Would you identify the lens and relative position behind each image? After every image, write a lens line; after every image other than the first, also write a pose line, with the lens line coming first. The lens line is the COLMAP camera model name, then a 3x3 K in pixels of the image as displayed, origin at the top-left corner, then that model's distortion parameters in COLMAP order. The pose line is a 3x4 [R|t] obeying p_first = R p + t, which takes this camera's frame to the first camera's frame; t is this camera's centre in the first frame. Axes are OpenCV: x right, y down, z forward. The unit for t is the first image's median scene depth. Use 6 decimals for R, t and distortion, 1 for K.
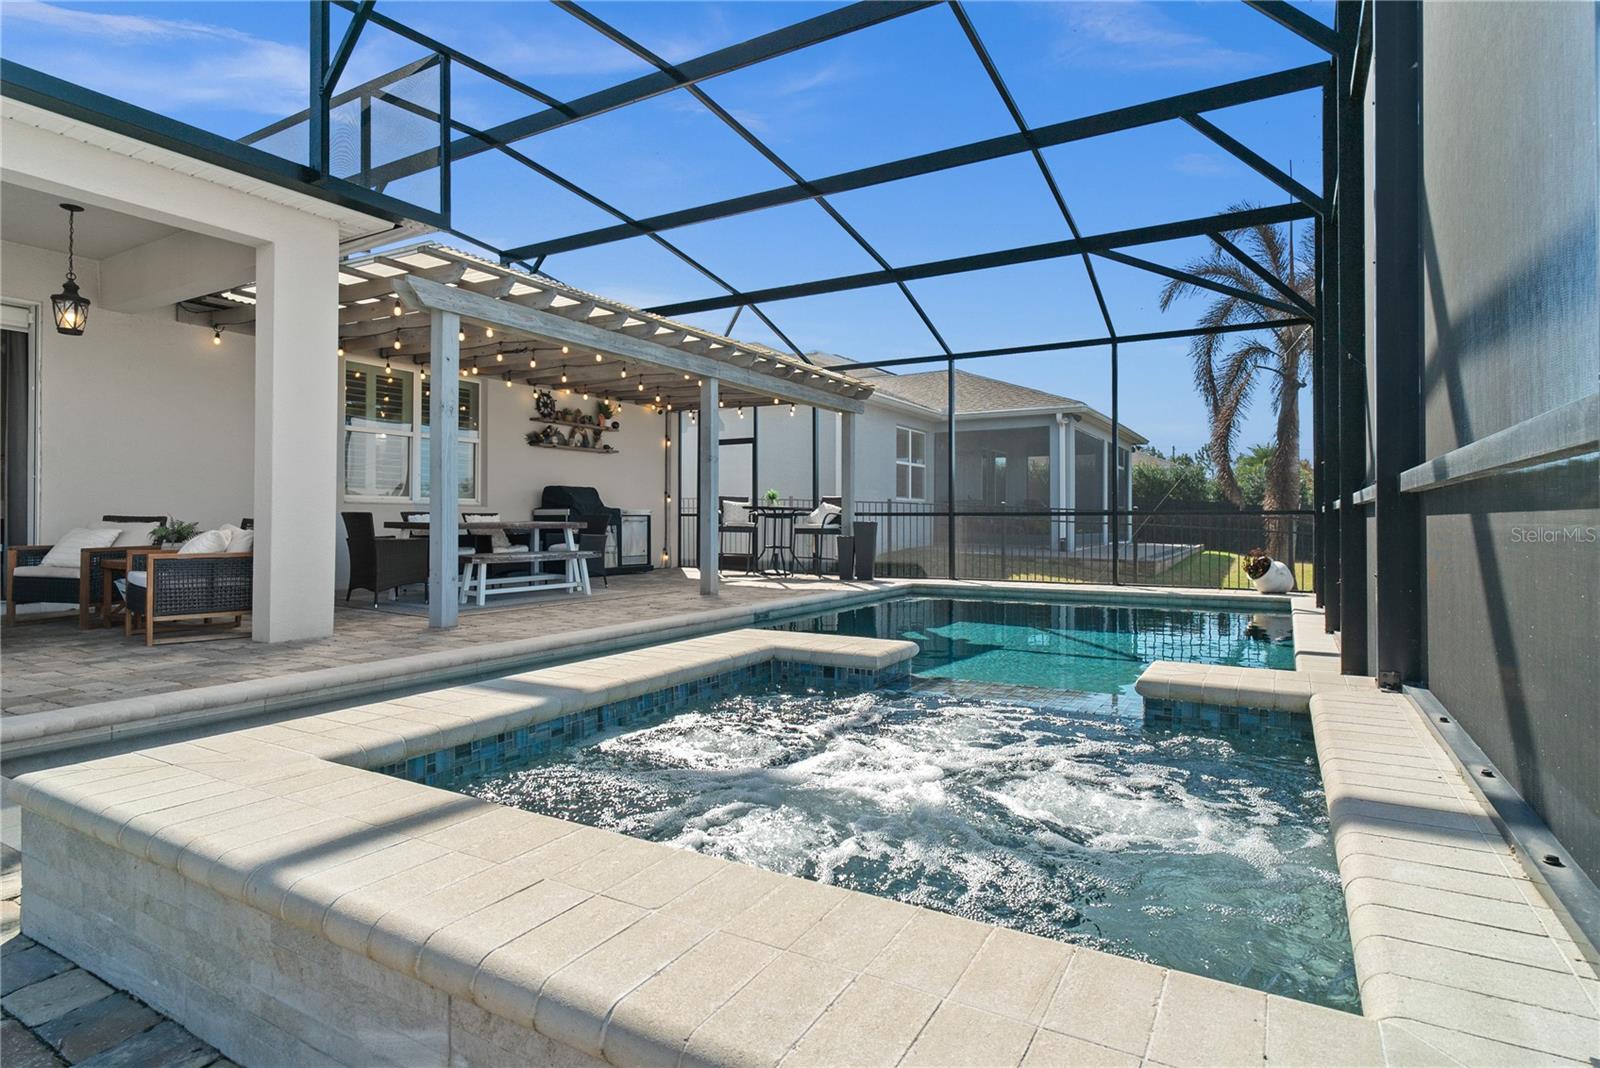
lens RADIAL K [[841.7, 0, 794.6], [0, 841.7, 515.7], [0, 0, 1]] dist [-0.001693, 0.000568]
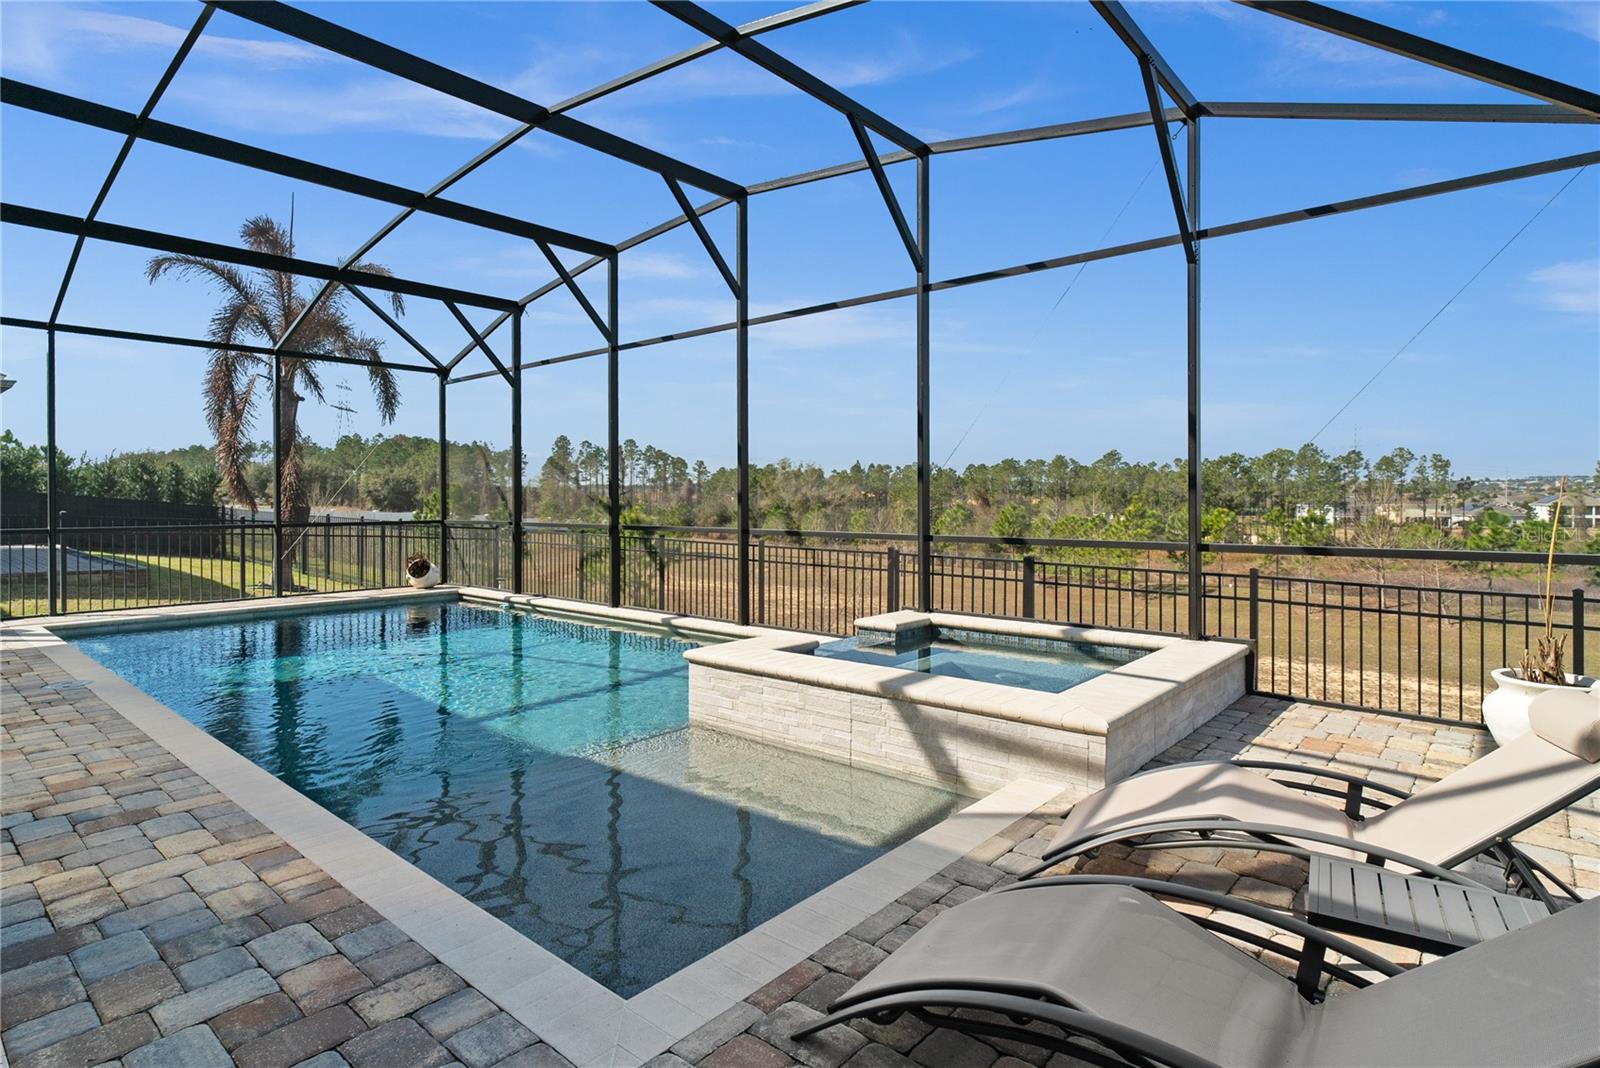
lens RADIAL K [[836.6, 0, 797.8], [0, 836.6, 500.1], [0, 0, 1]] dist [0.000383, 0.000069]
pose [[0.188013, -0.004059, 0.982158, -0.523435], [-0.004232, 0.999979, 0.004943, -0.044949], [-0.982157, -0.005085, 0.187992, 0.223481]]
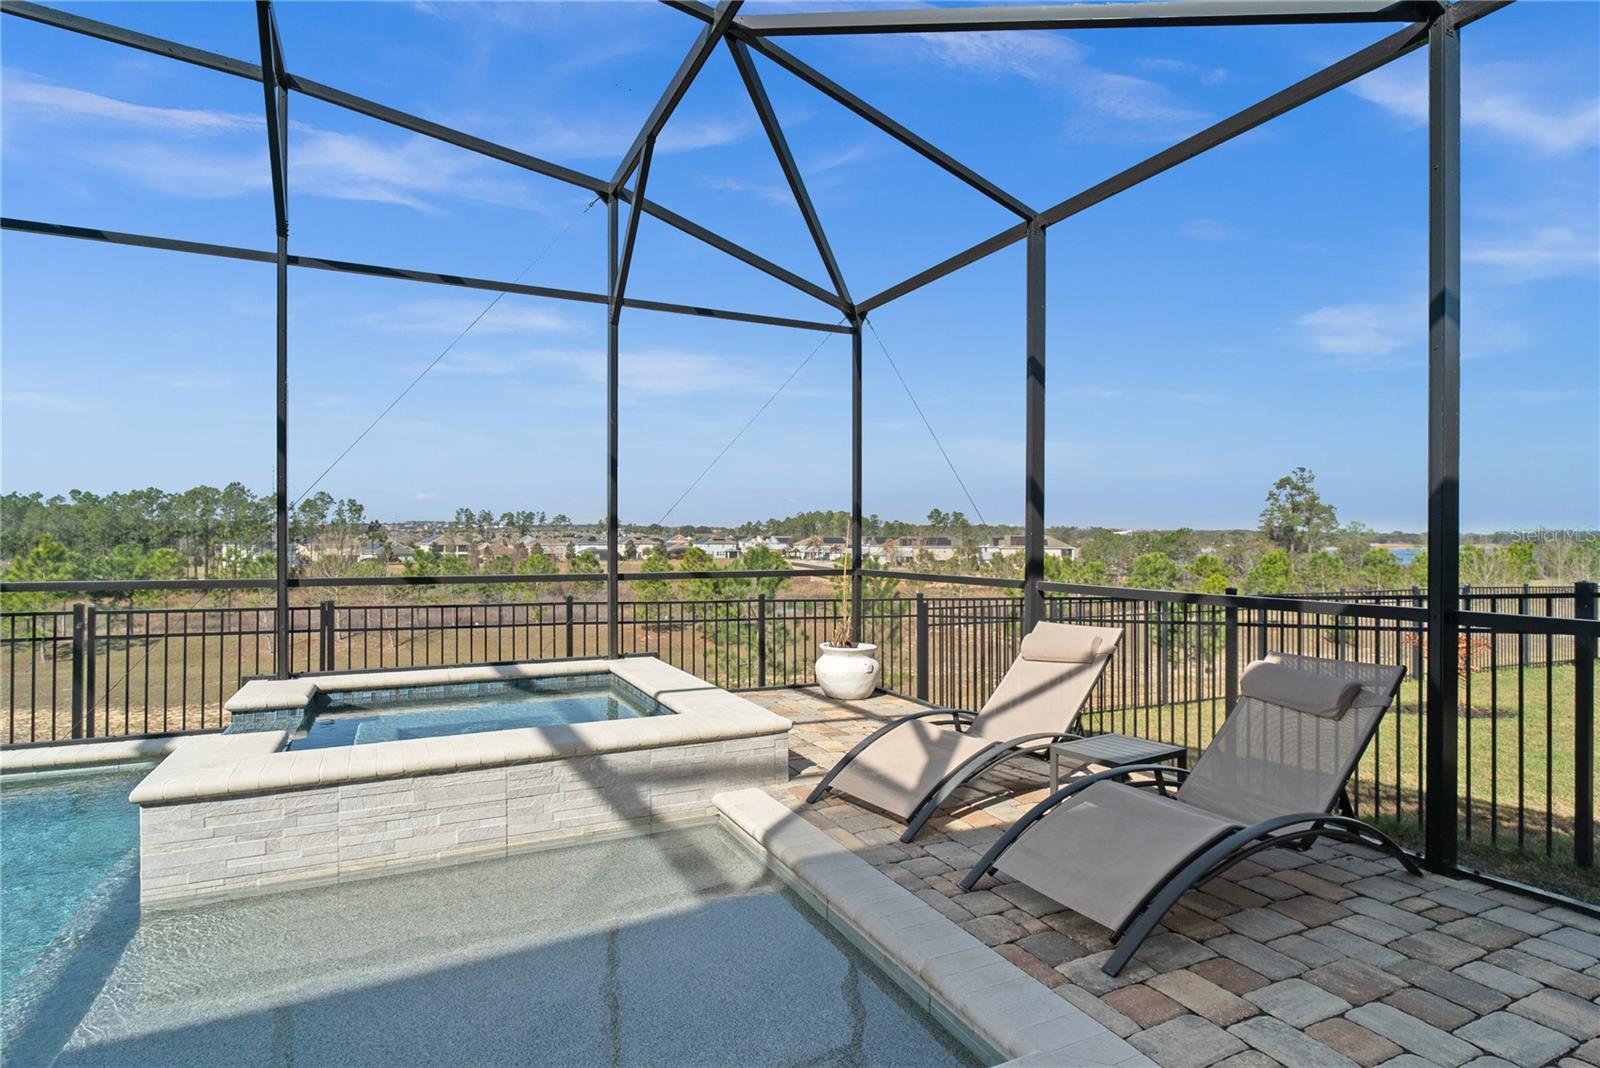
lens RADIAL K [[823.8, 0, 799.7], [0, 823.8, 538.9], [0, 0, 1]] dist [-0.004986, 0.000657]
pose [[-0.829603, -0.004053, 0.558338, -0.383514], [-0.008139, 0.999955, -0.004834, -0.038126], [-0.558294, -0.008555, -0.829599, 0.505728]]
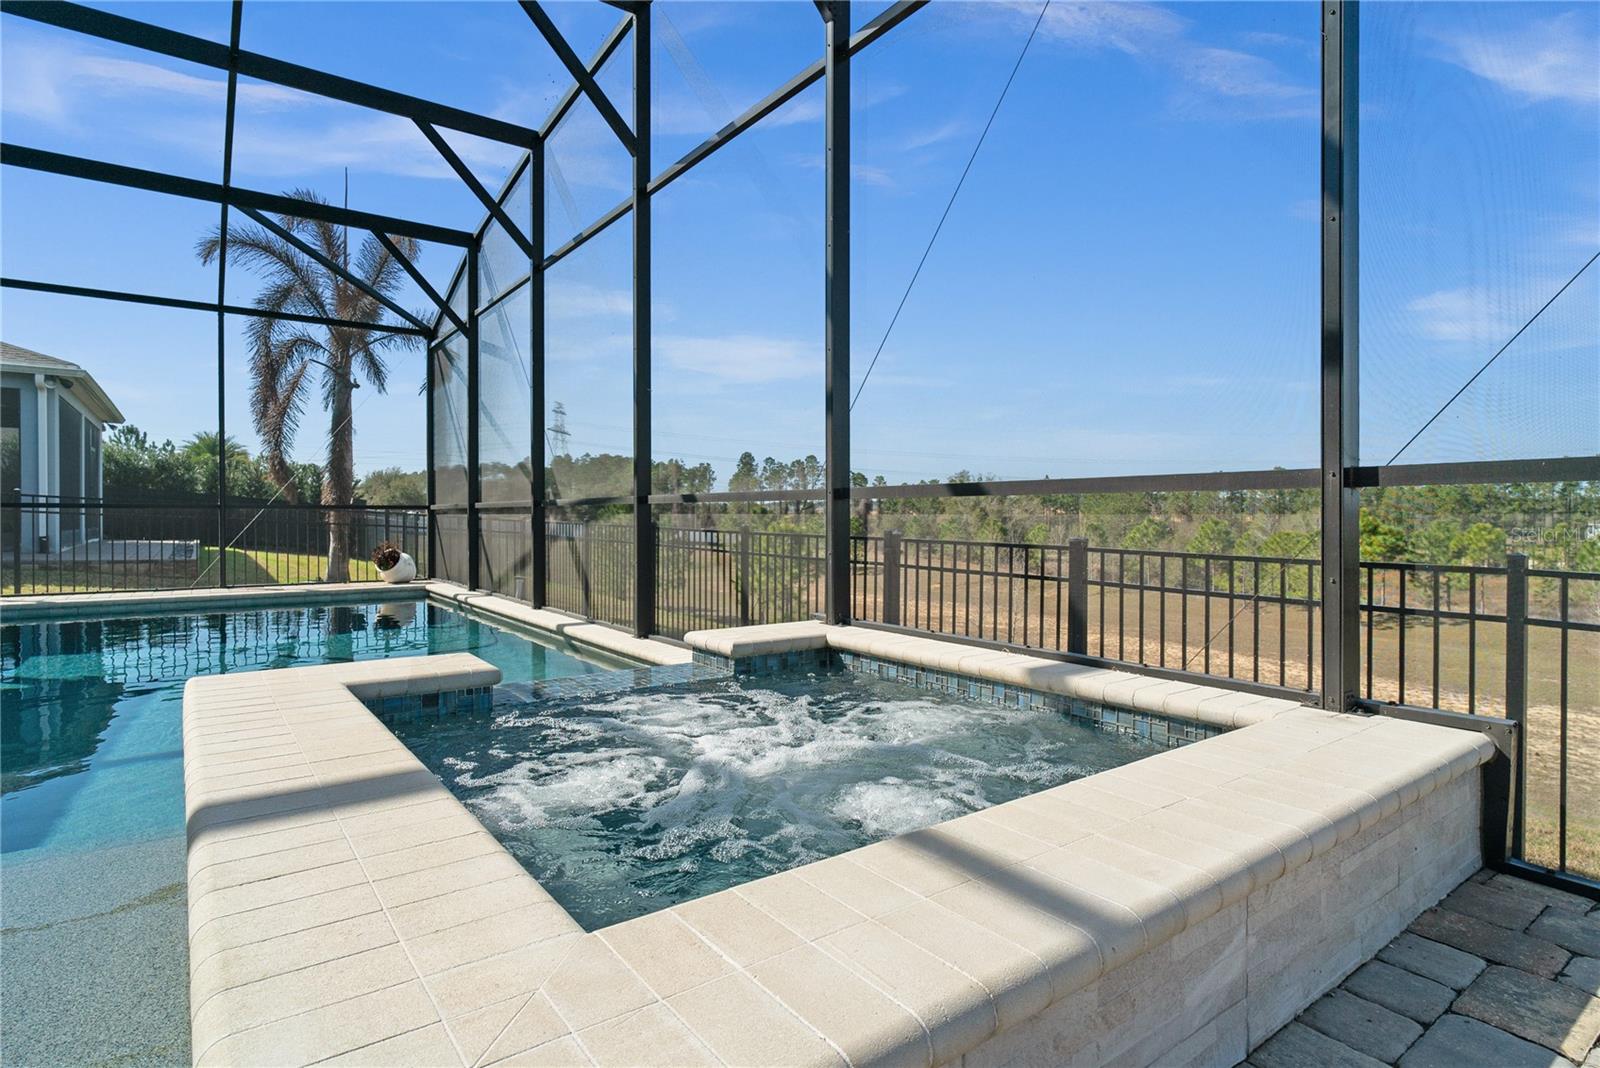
lens RADIAL K [[825.6, 0, 800.6], [0, 825.6, 523.7], [0, 0, 1]] dist [-0.002486, 0.000265]
pose [[0.401834, -0.009442, 0.915664, -0.177672], [-0.007195, 0.999883, 0.013468, -0.000716], [-0.915684, -0.012000, 0.401720, 0.109385]]
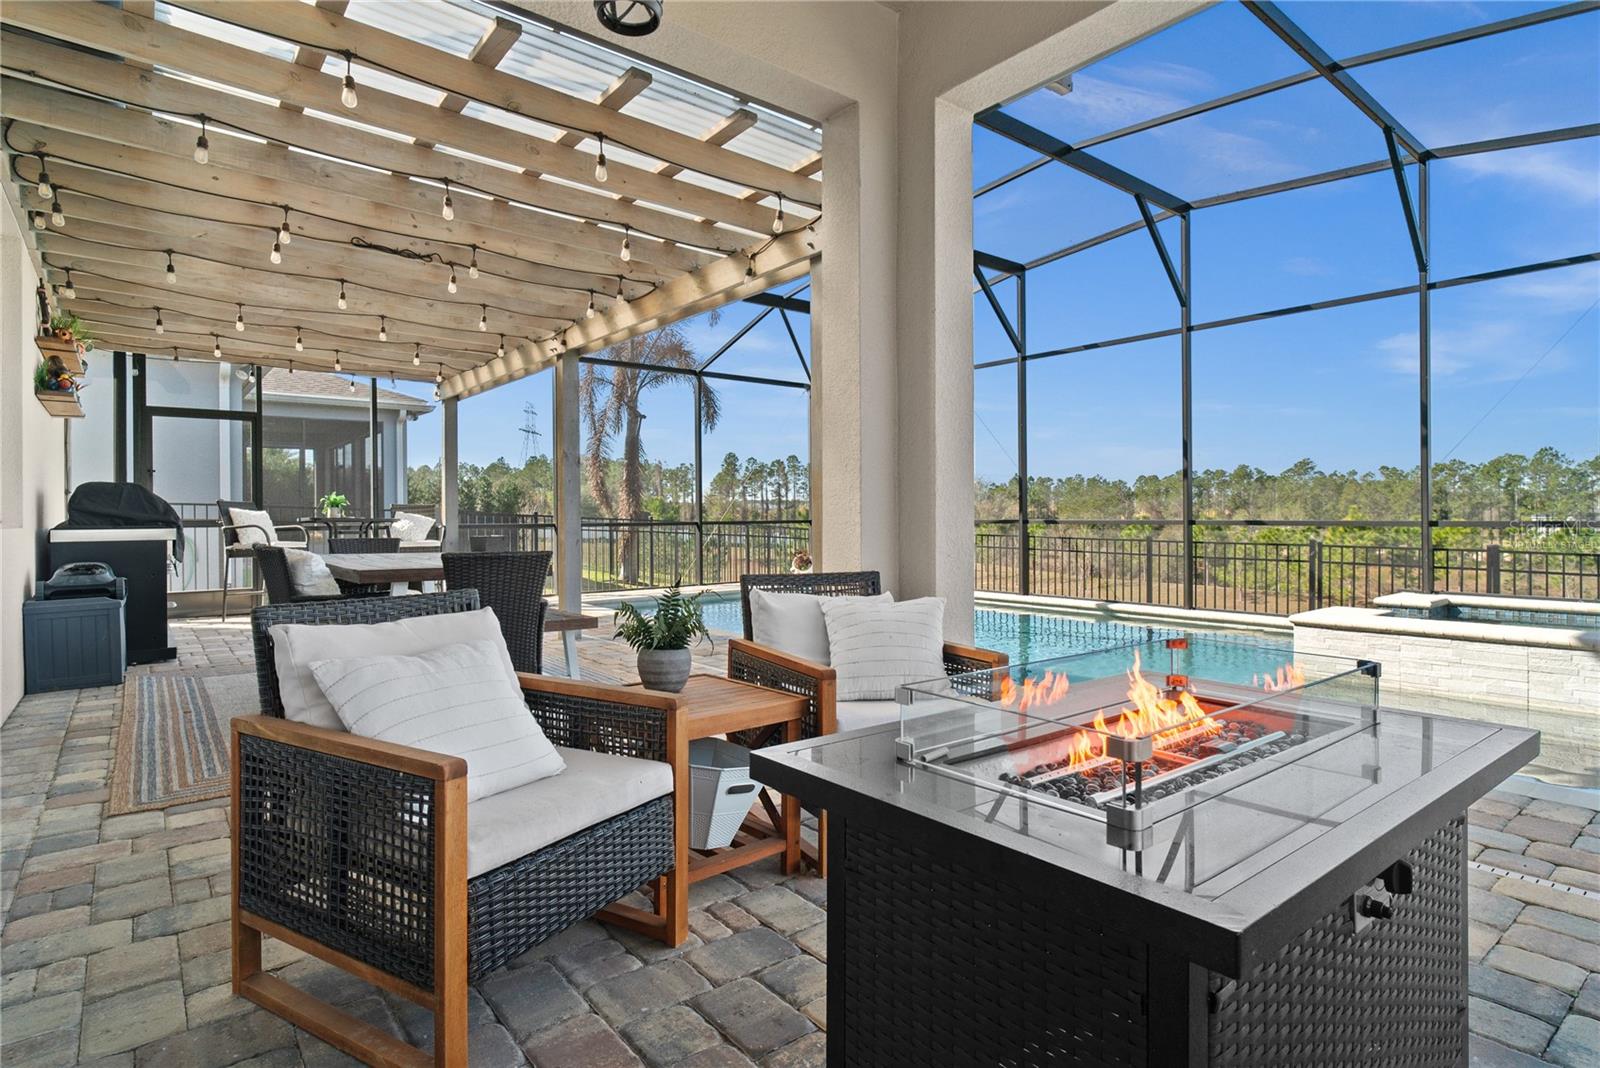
lens RADIAL K [[832.9, 0, 798.9], [0, 832.9, 508.9], [0, 0, 1]] dist [-0.002136, 0.000664]
pose [[0.353872, 0.001801, 0.935292, -0.697632], [0.000687, 0.999997, -0.002186, -0.021367], [-0.935294, 0.001416, 0.353870, 0.510454]]
